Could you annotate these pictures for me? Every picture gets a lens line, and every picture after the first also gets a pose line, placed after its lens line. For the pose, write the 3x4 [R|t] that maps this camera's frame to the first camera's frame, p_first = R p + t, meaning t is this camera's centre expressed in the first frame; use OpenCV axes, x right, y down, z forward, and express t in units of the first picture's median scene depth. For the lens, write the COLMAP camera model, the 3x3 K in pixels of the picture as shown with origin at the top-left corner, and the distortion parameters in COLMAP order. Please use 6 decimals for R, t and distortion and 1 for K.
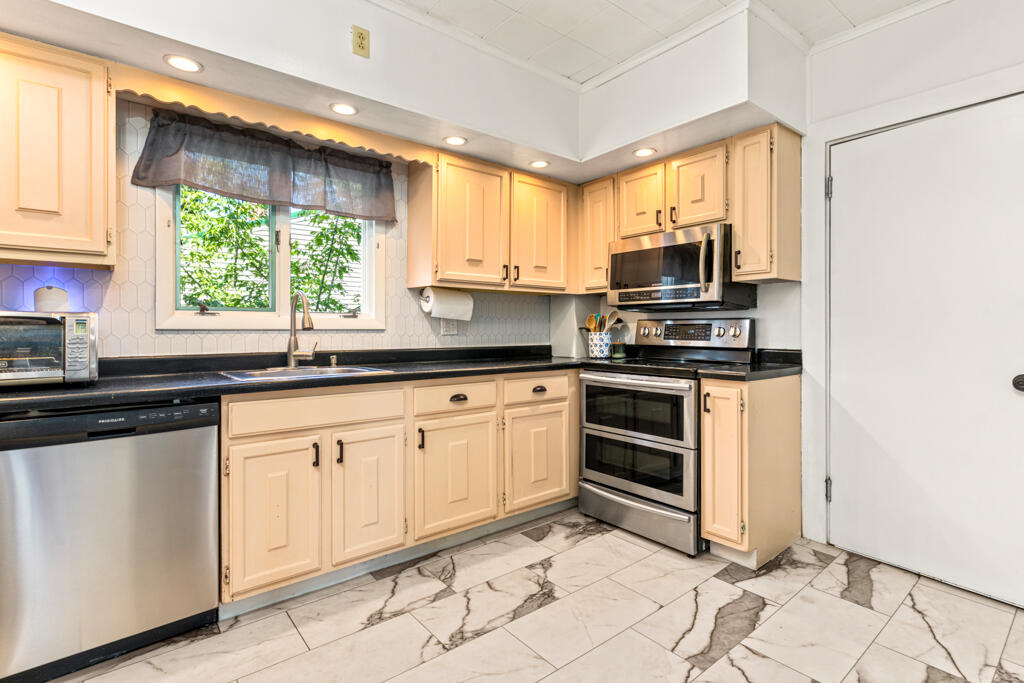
lens RADIAL K [[490.8, 0, 514.9], [0, 490.8, 339.2], [0, 0, 1]] dist [0.013327, 0.000671]
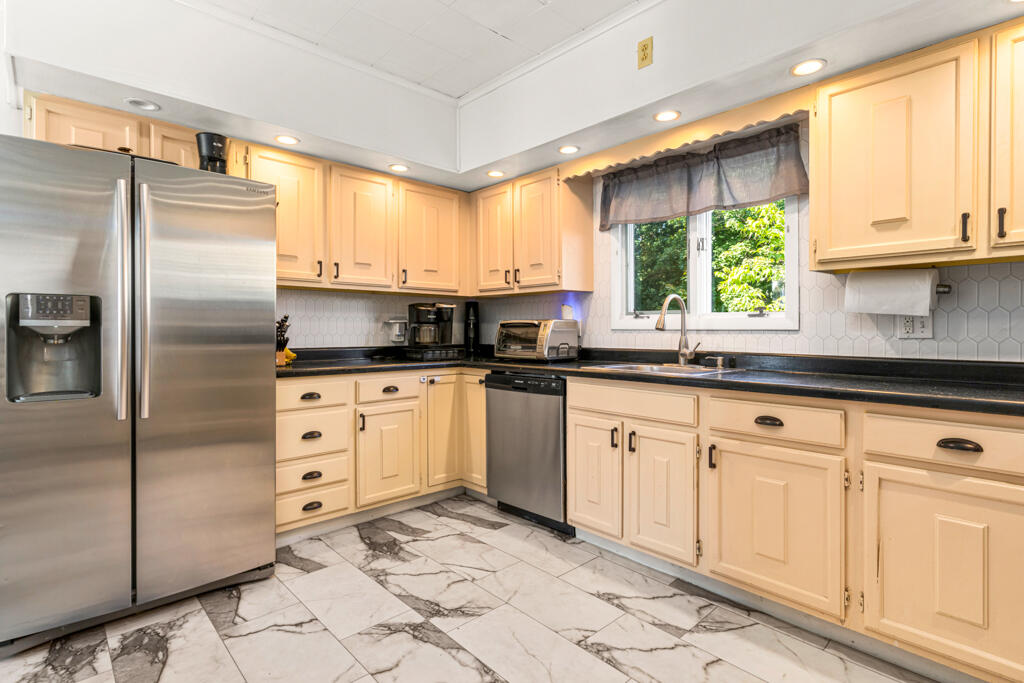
lens RADIAL K [[500.6, 0, 512.0], [0, 500.6, 341.5], [0, 0, 1]] dist [0.003916, 0.000419]
pose [[0.076834, 0.026617, -0.996689, 0.648675], [-0.019308, 0.999496, 0.025203, -0.015187], [0.996857, 0.017308, 0.077309, 0.574547]]
